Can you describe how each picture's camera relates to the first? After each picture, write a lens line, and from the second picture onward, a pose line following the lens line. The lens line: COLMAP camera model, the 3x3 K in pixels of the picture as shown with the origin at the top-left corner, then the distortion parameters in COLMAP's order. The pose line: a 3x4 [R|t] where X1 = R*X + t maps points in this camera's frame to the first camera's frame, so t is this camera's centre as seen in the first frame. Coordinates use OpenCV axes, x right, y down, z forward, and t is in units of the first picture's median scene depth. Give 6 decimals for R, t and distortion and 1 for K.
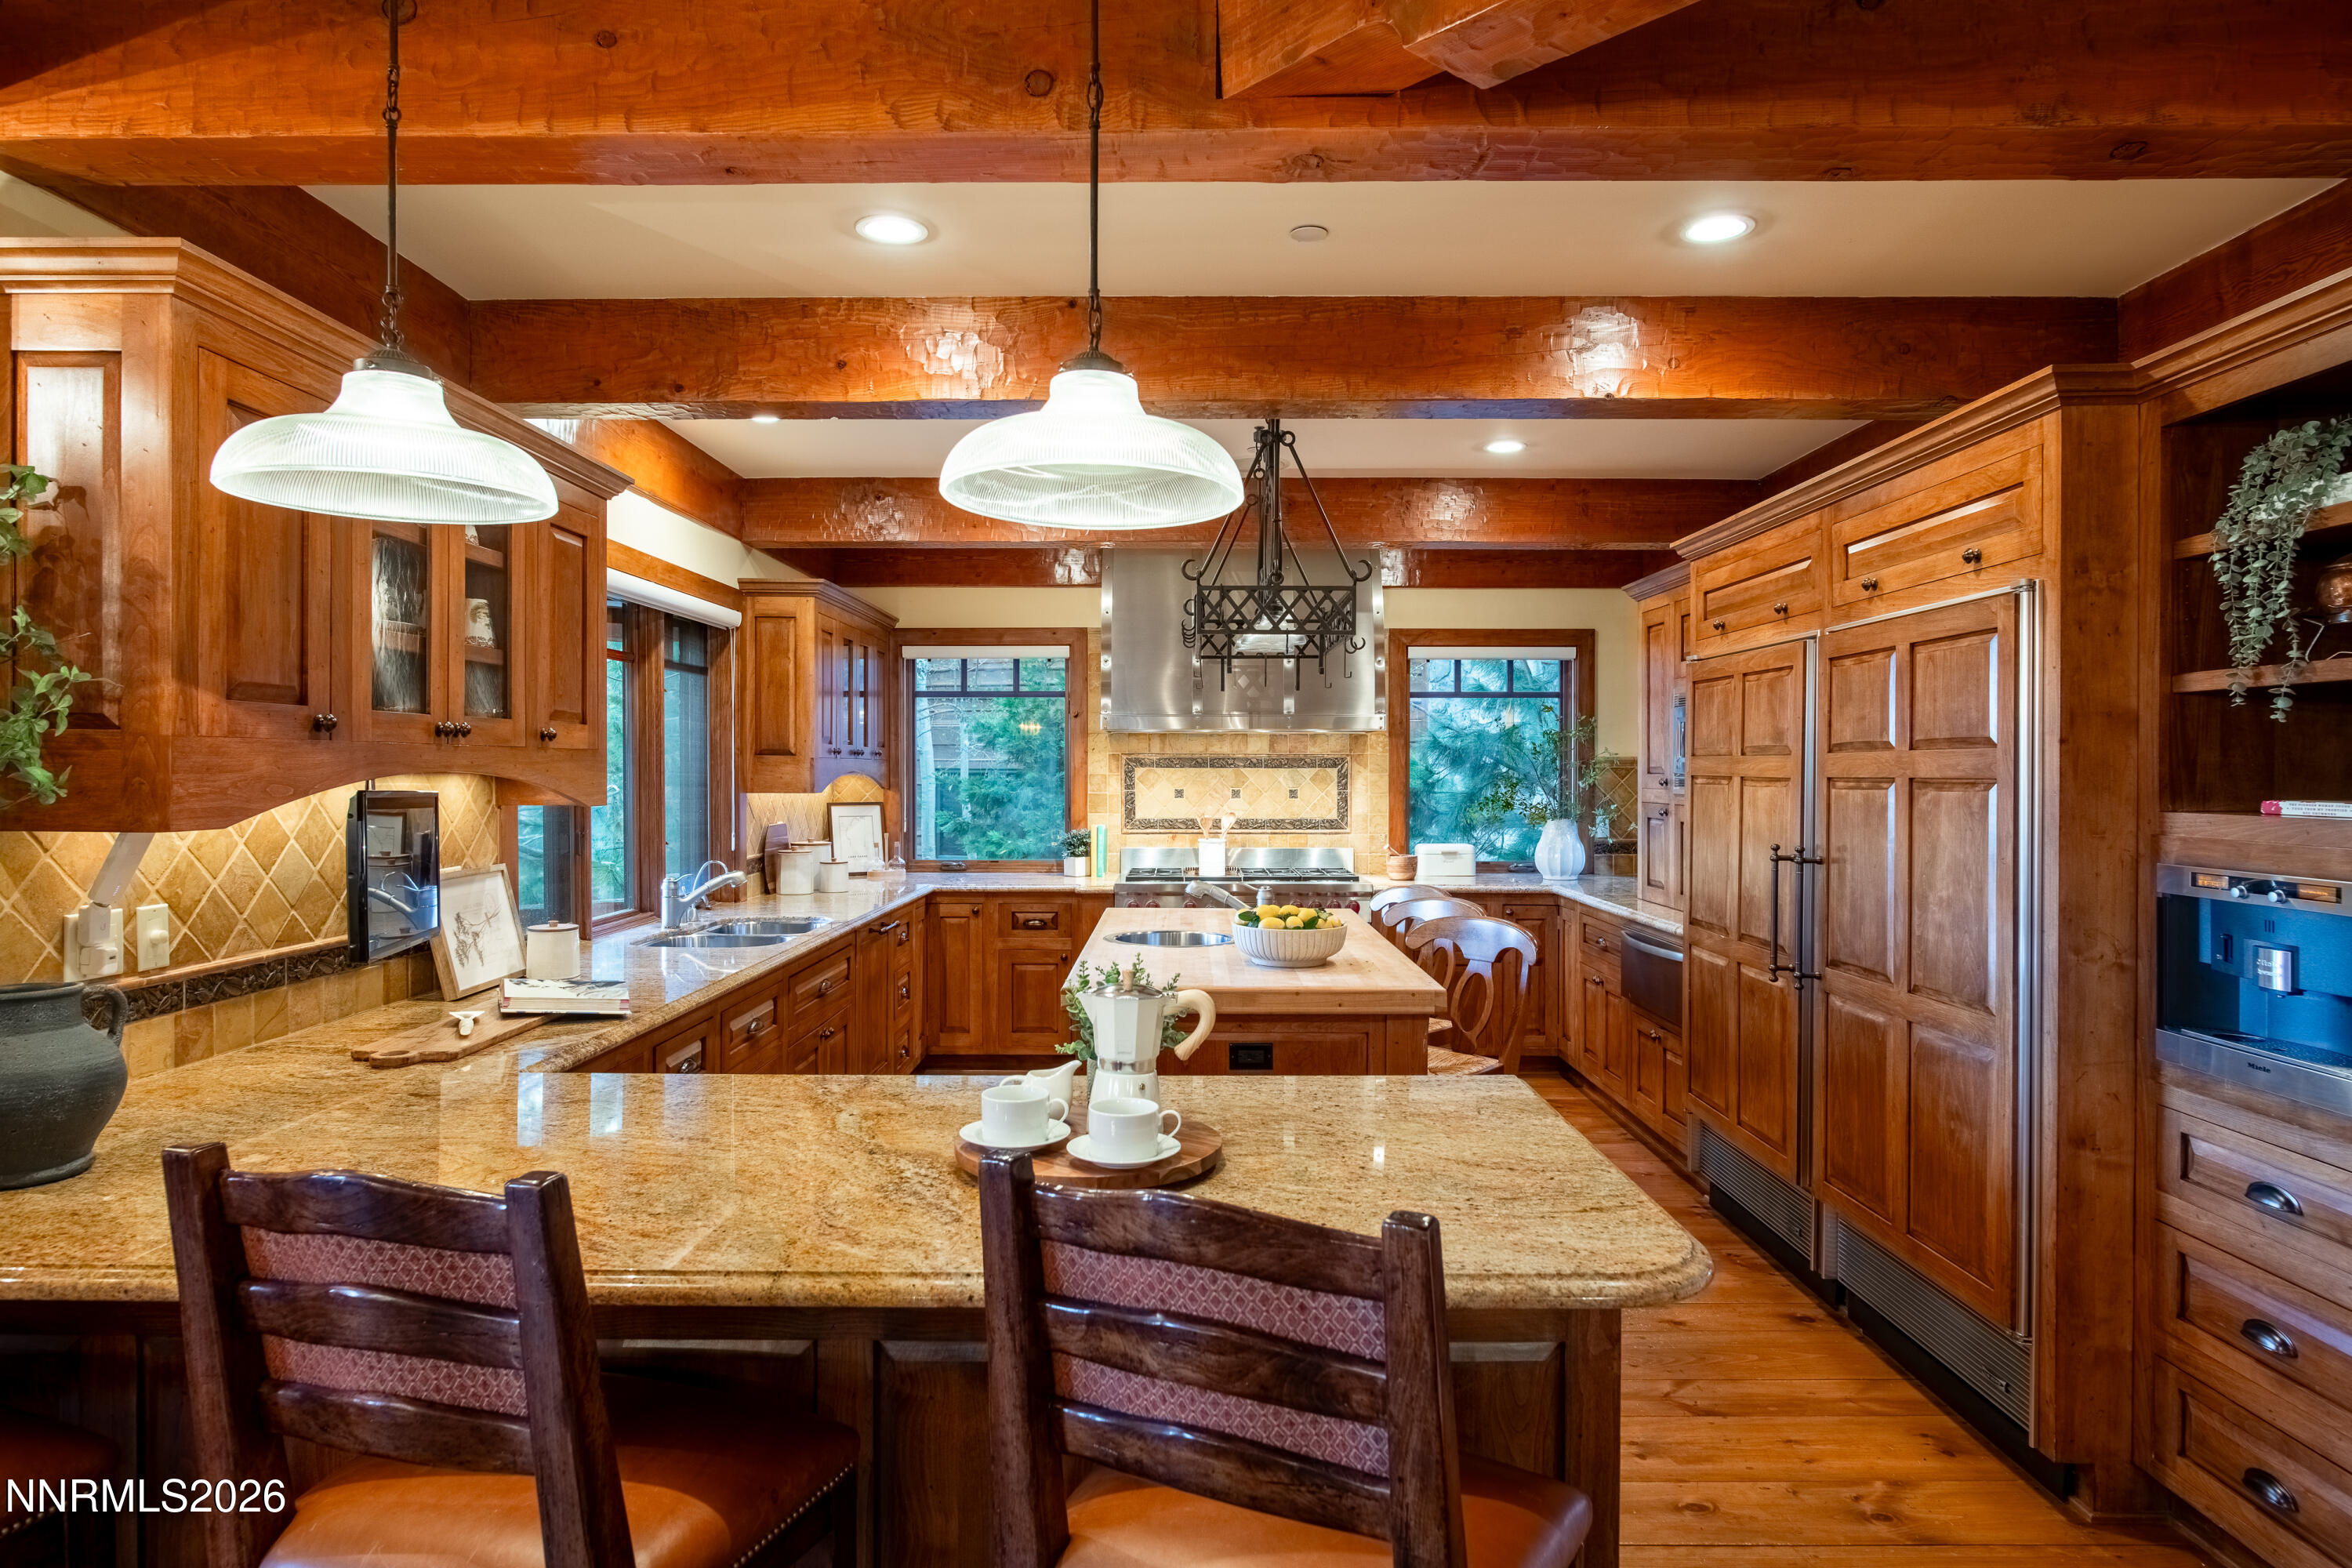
lens RADIAL K [[1341.7, 0, 1179.5], [0, 1341.7, 778.0], [0, 0, 1]] dist [-0.008316, 0.001646]
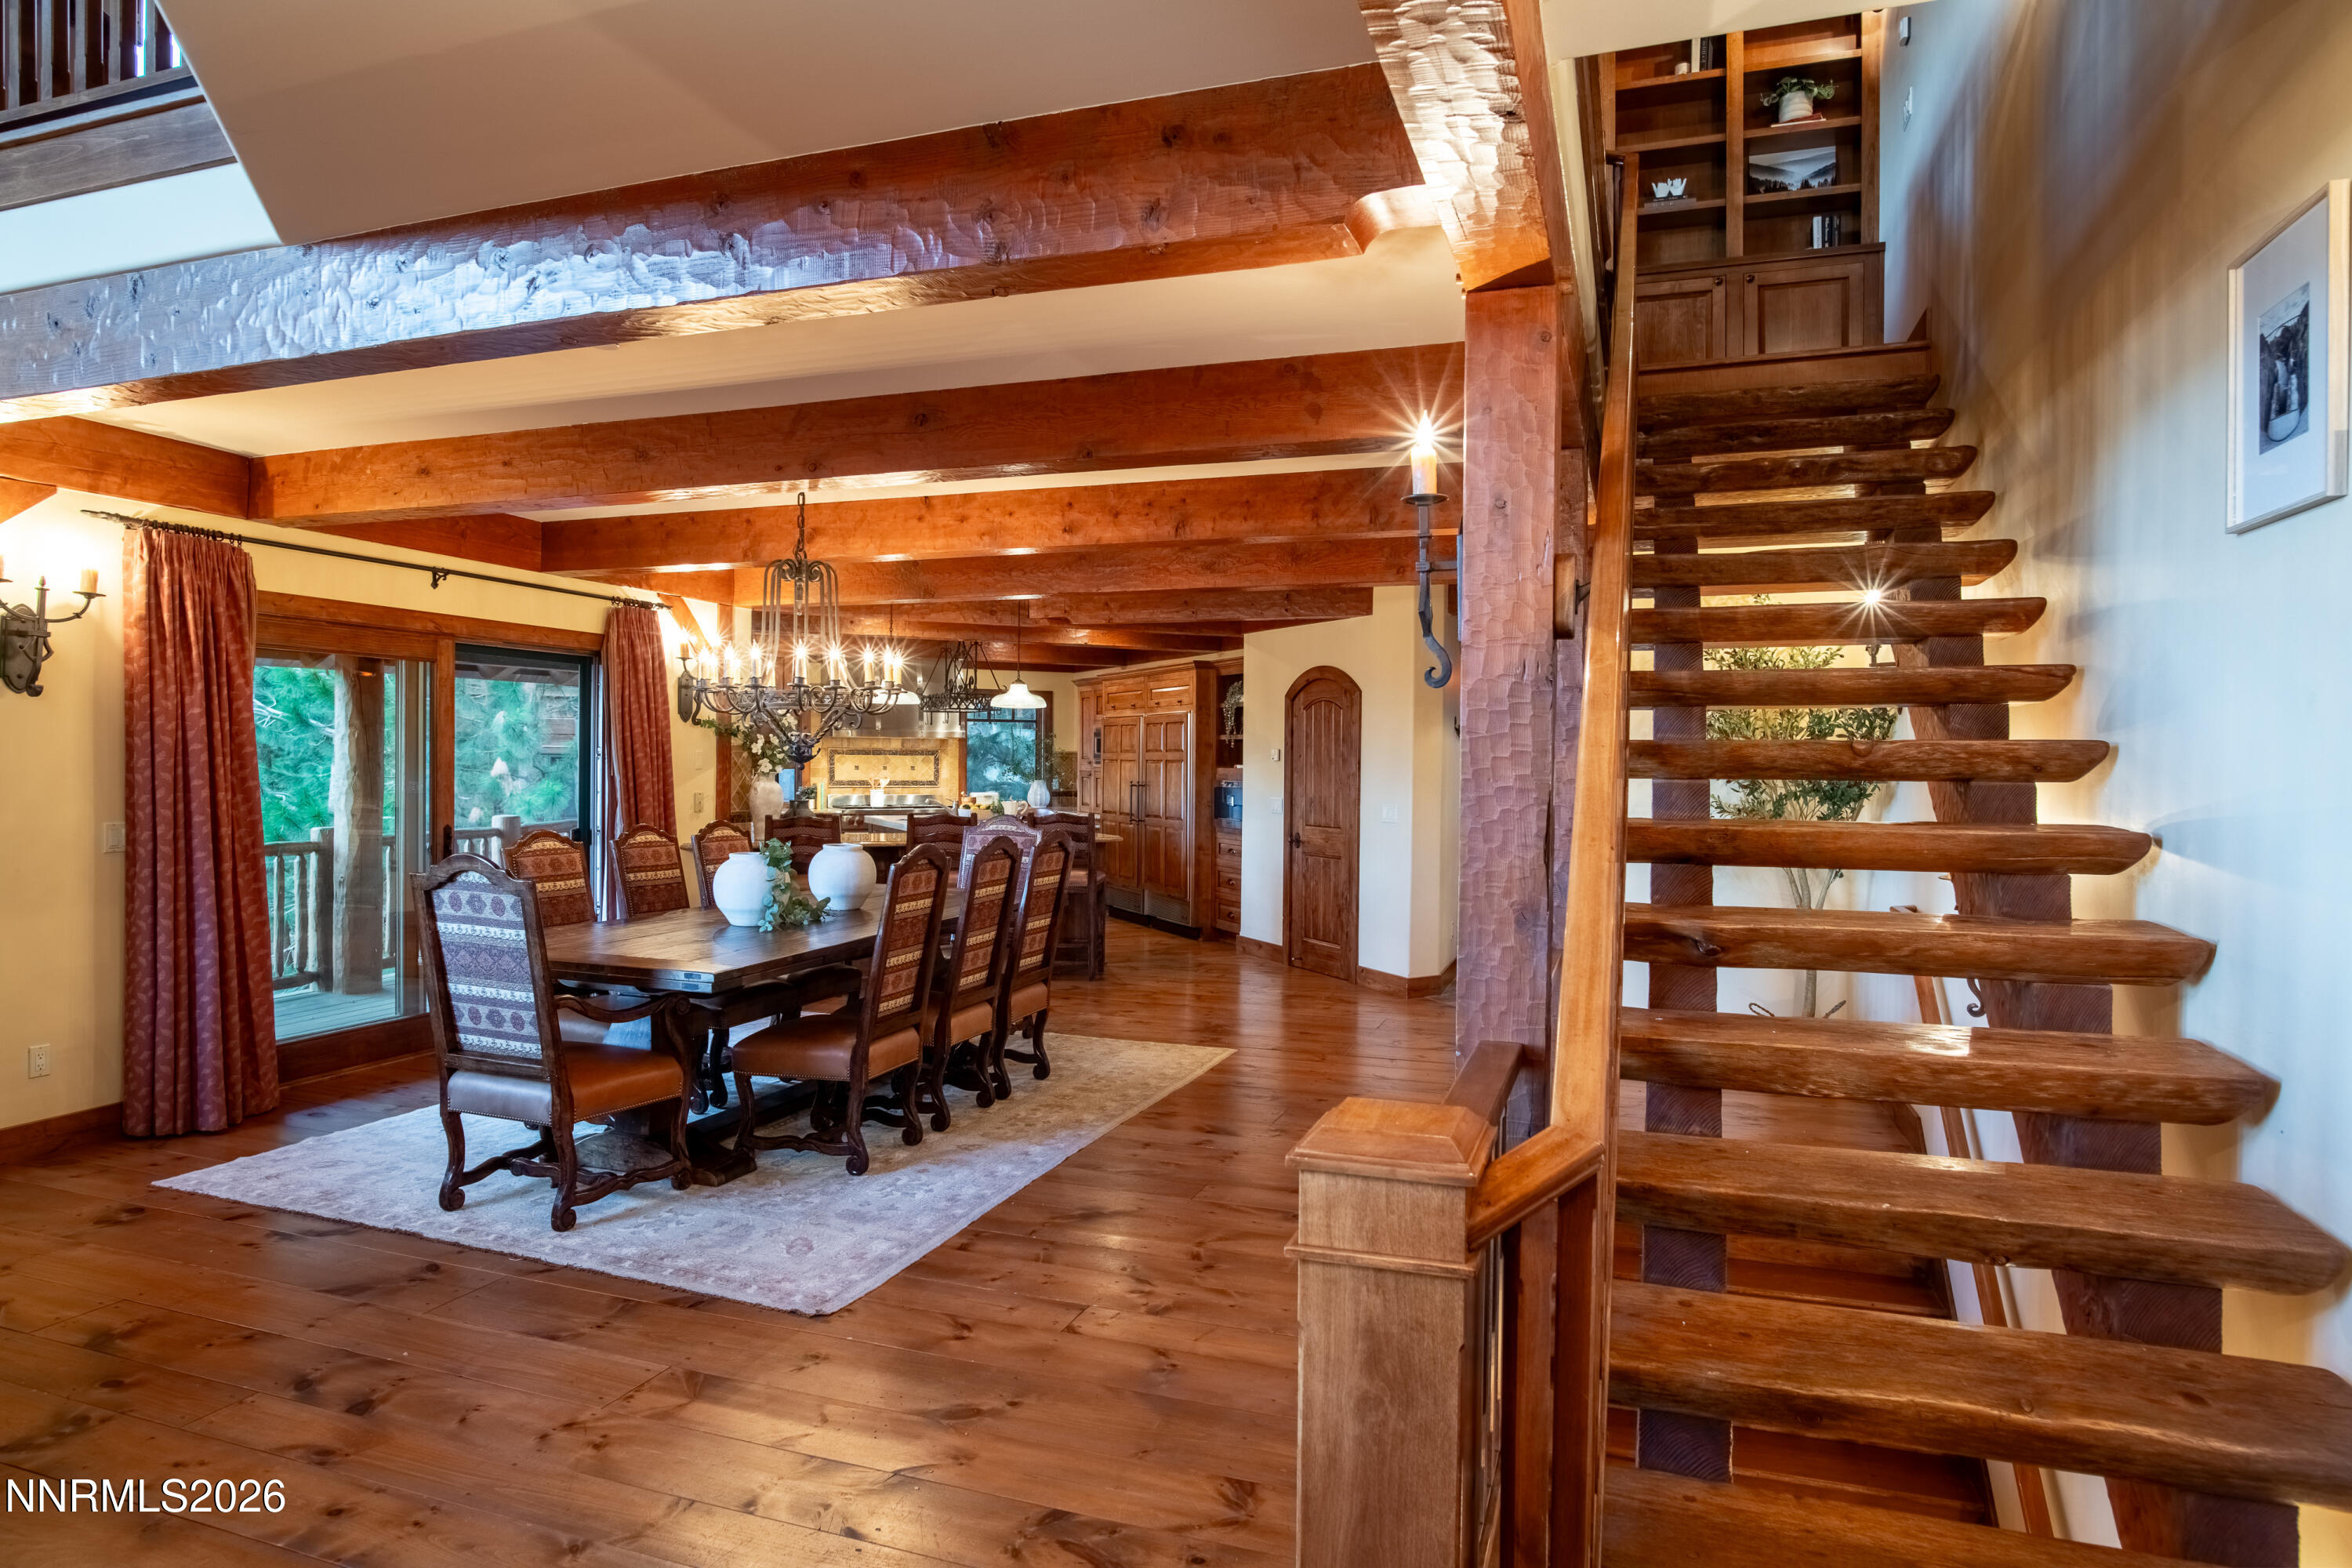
lens RADIAL K [[1341.7, 0, 1179.5], [0, 1341.7, 778.0], [0, 0, 1]] dist [-0.008316, 0.001646]
pose [[0.895996, 0.001251, 0.444060, -0.917538], [-0.004950, 0.999962, 0.007170, 0.020340], [-0.444035, -0.008622, 0.895968, -2.016784]]
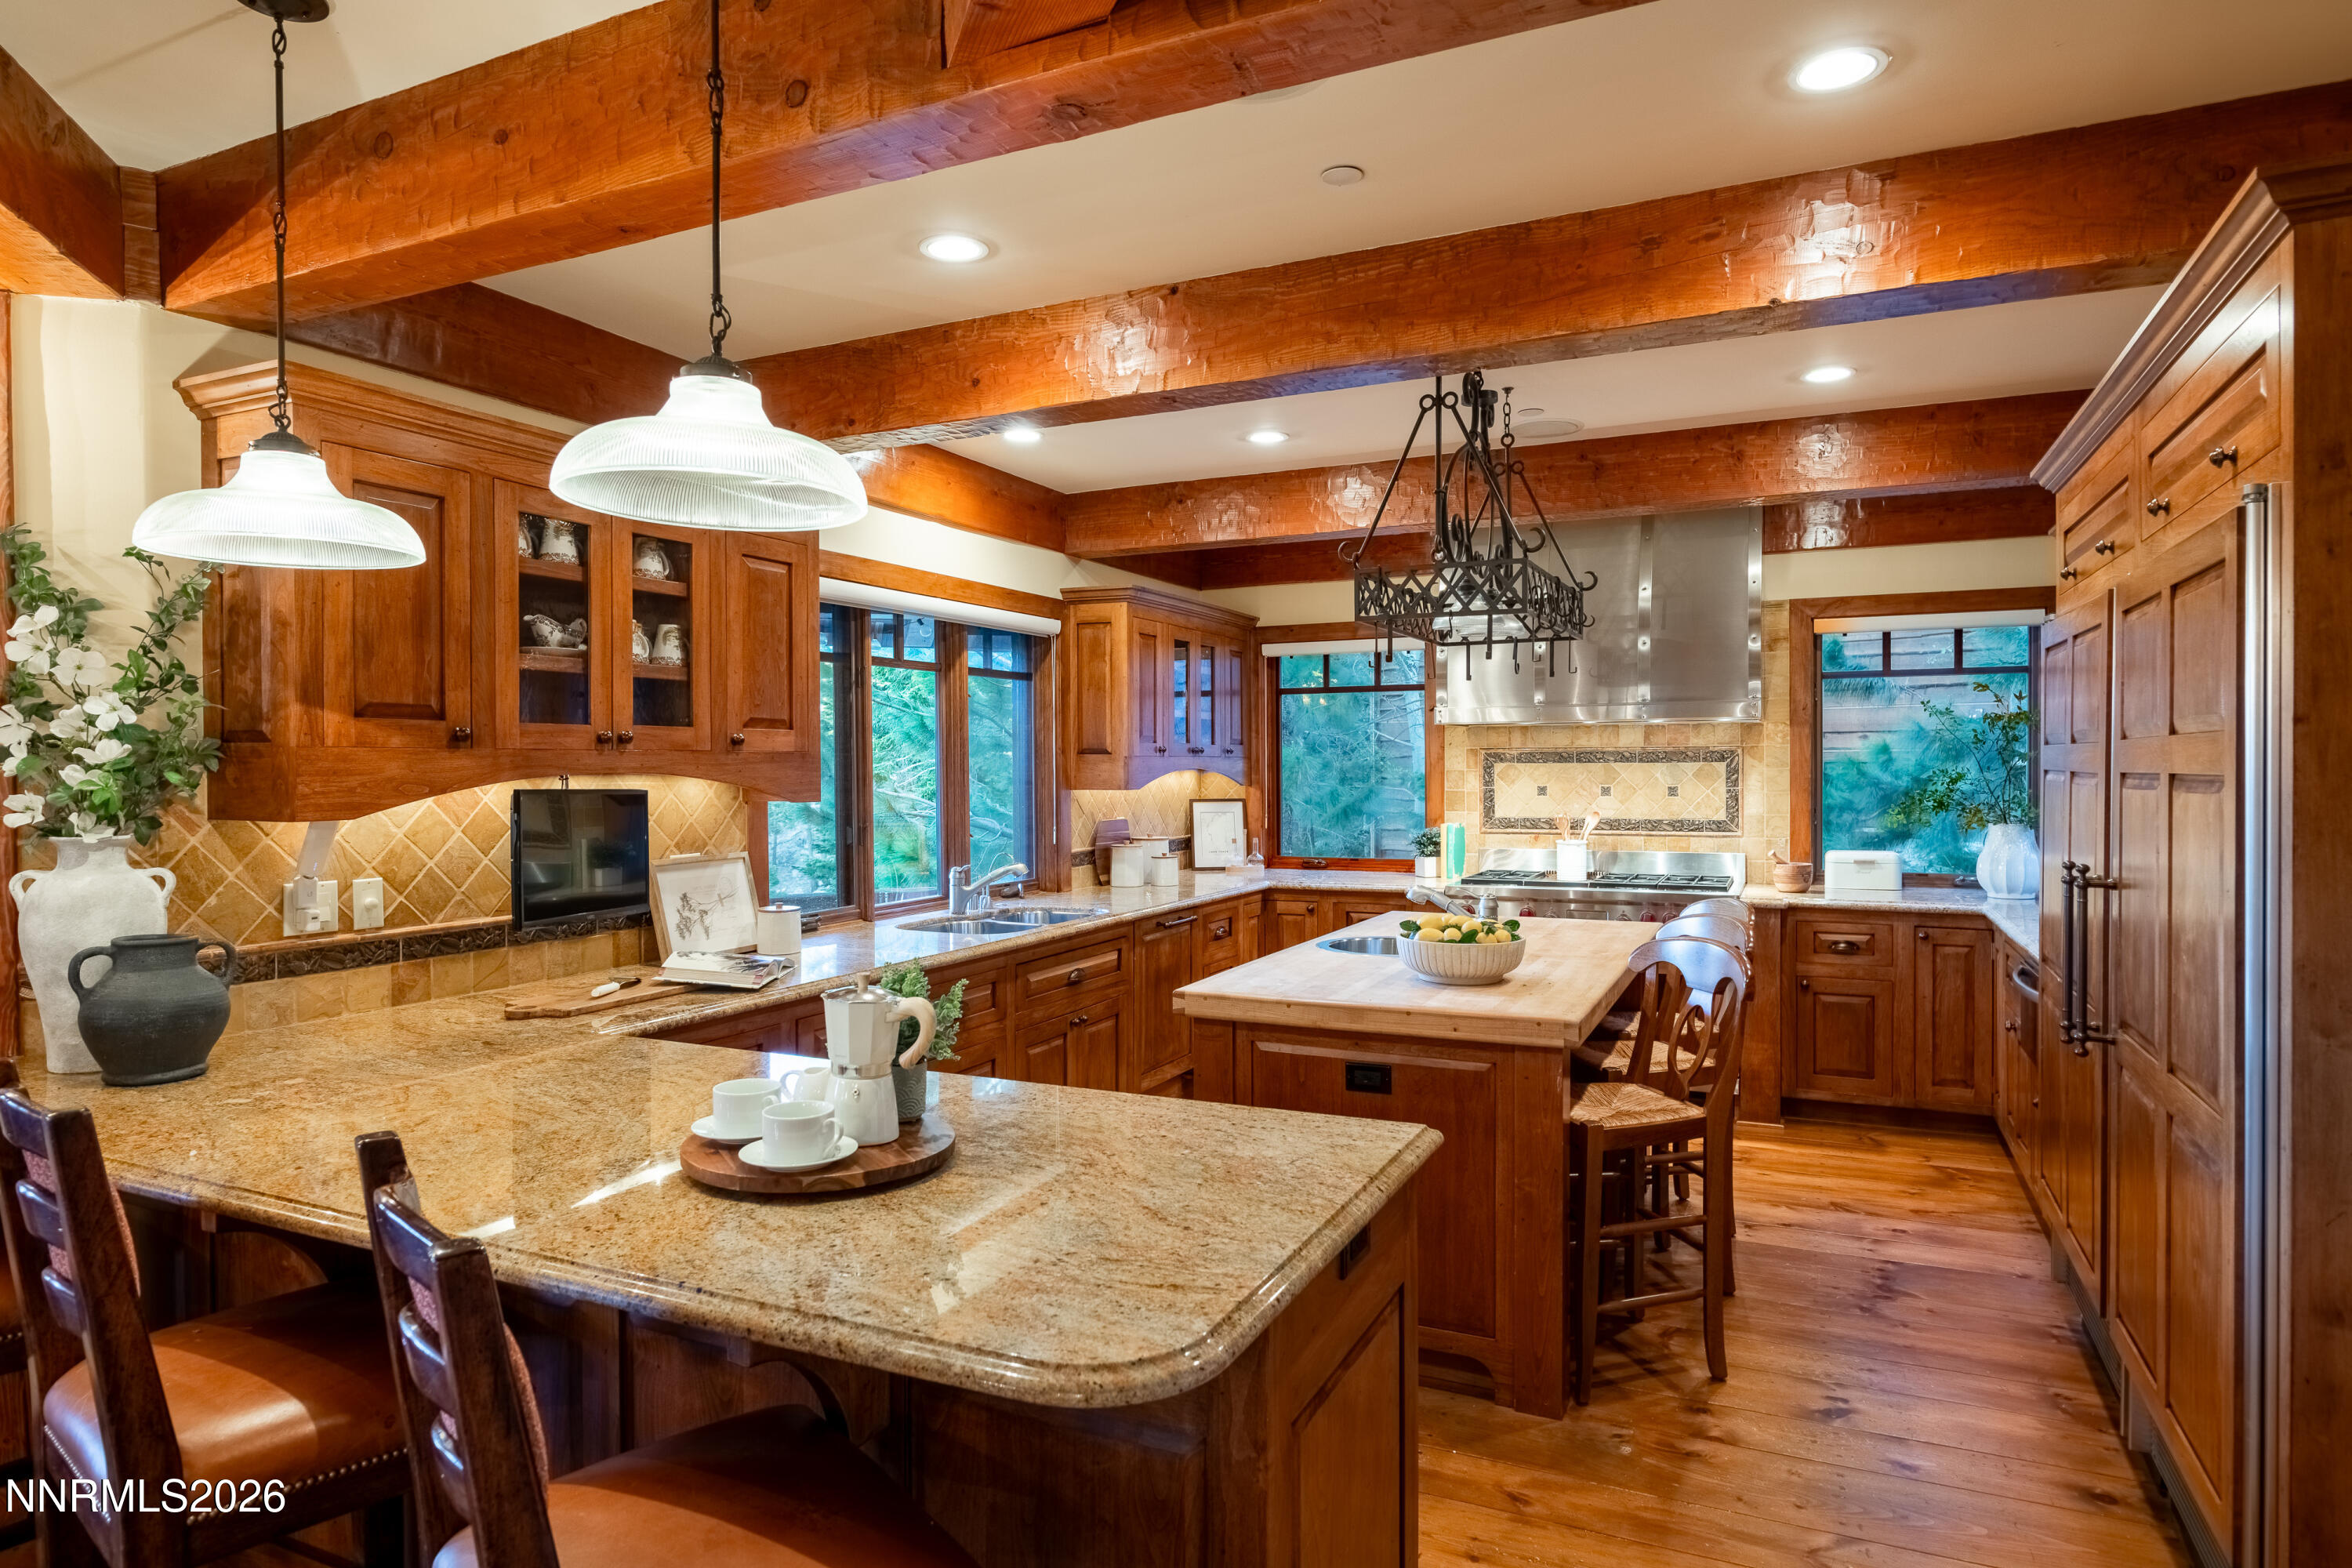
lens RADIAL K [[1341.7, 0, 1179.5], [0, 1341.7, 778.0], [0, 0, 1]] dist [-0.008316, 0.001646]
pose [[0.906941, -0.002053, -0.421253, 0.326579], [0.003585, 0.999990, 0.002844, -0.001485], [0.421243, -0.004090, 0.906938, 0.112613]]
